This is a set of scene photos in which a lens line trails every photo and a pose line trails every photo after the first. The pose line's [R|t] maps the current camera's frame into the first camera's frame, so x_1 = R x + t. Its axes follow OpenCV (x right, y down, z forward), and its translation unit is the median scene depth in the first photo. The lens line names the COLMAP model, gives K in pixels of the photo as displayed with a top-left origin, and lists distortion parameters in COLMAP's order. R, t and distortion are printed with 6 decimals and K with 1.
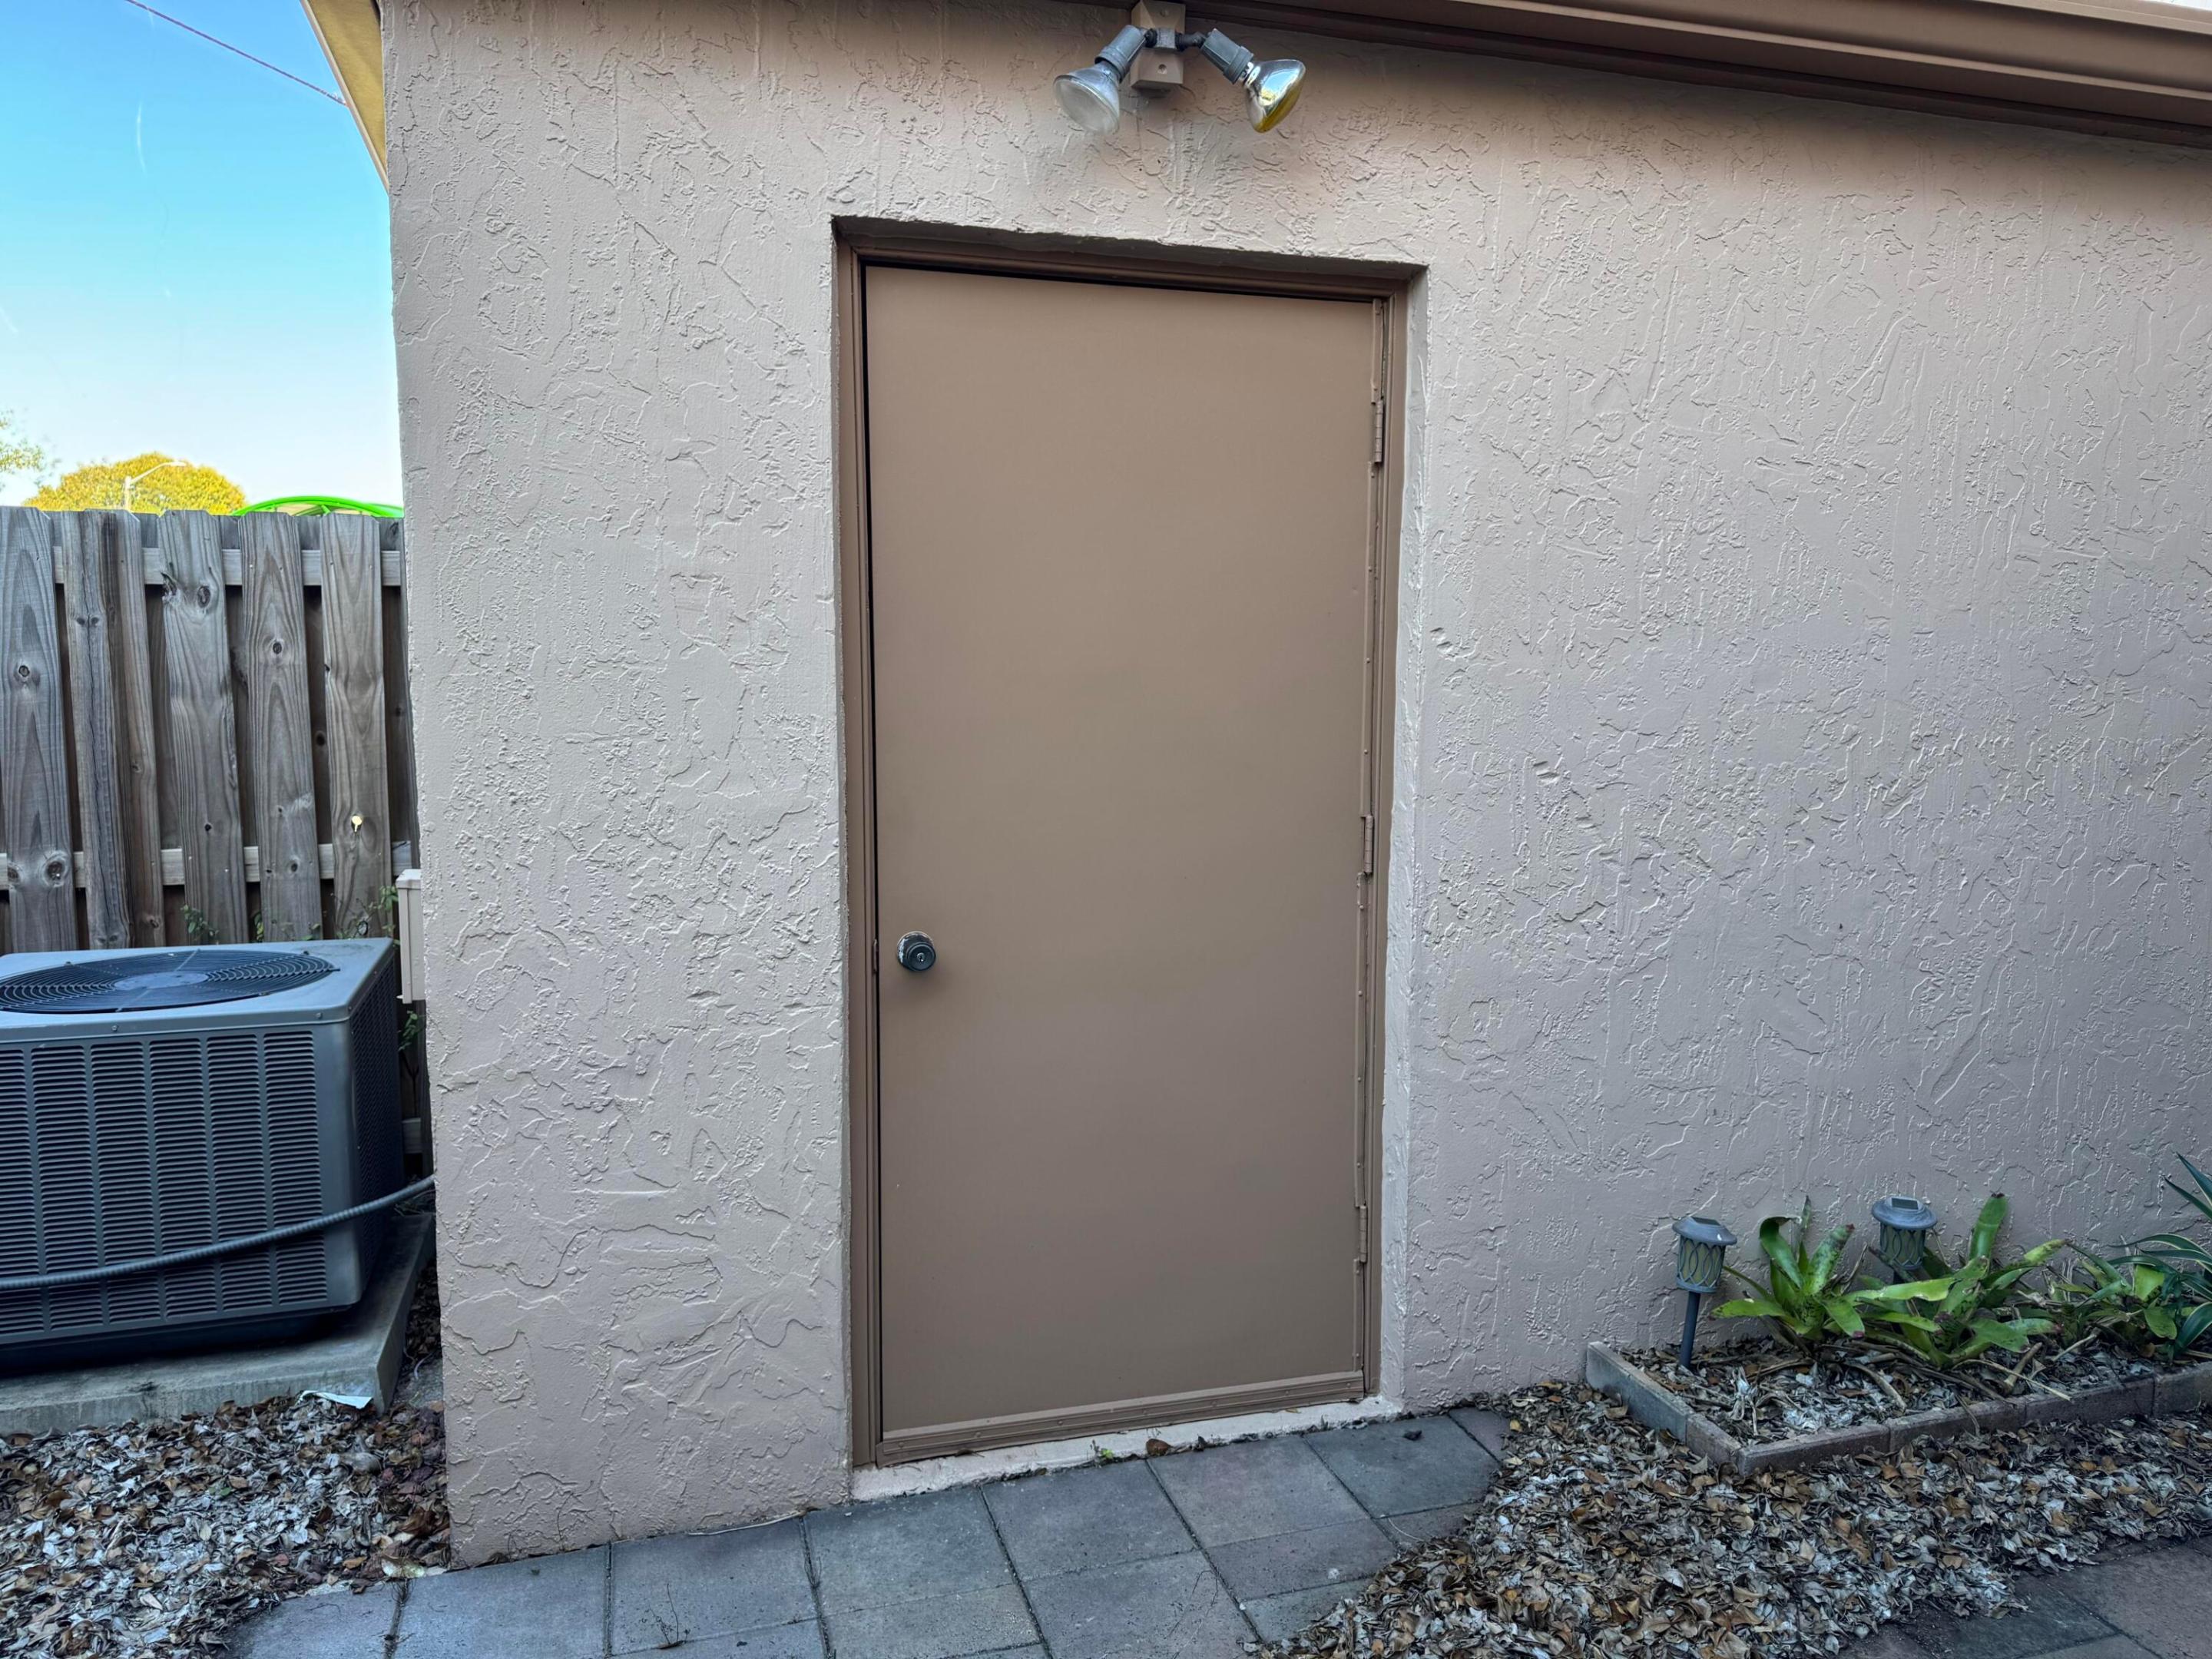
lens RADIAL K [[1567.3, 0, 1106.7], [0, 1567.3, 833.9], [0, 0, 1]] dist [0.040887, -0.042899]
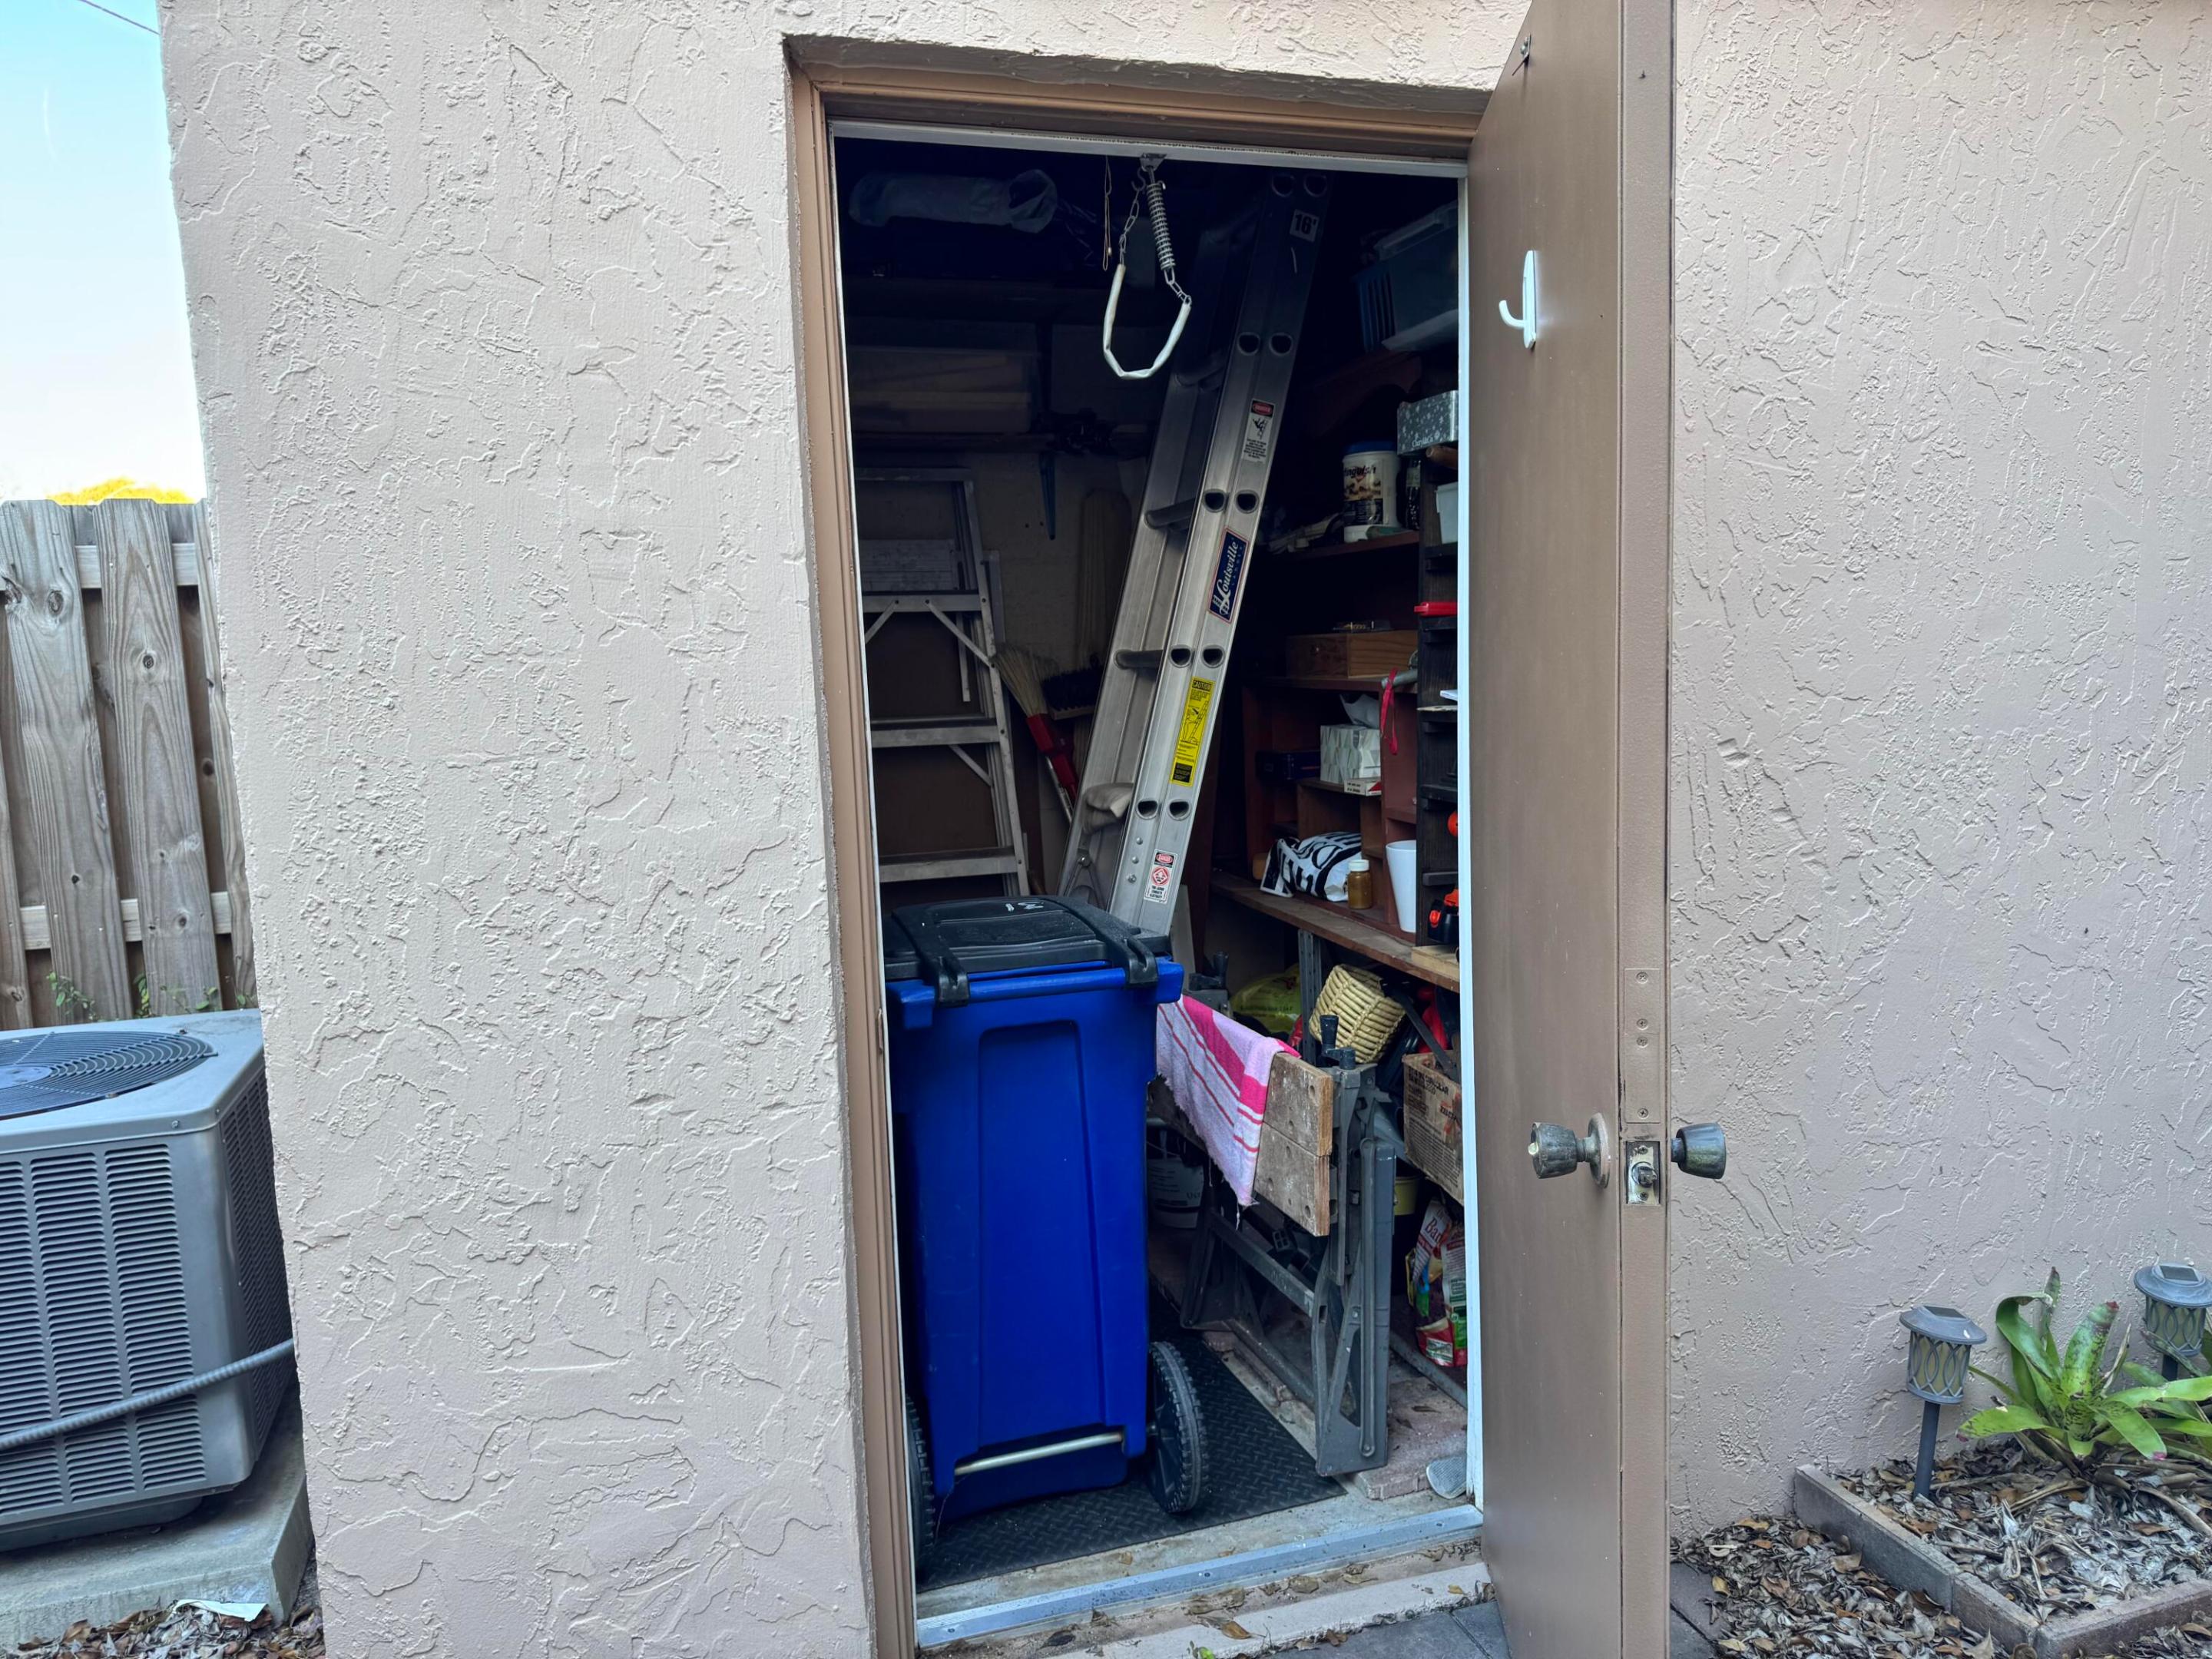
lens RADIAL K [[1567.3, 0, 1112.0], [0, 1567.3, 841.2], [0, 0, 1]] dist [0.040887, -0.042899]
pose [[0.999191, -0.039621, 0.006879, -0.035104], [0.039547, 0.999161, 0.010677, -0.016246], [-0.007296, -0.010397, 0.999919, 0.223002]]
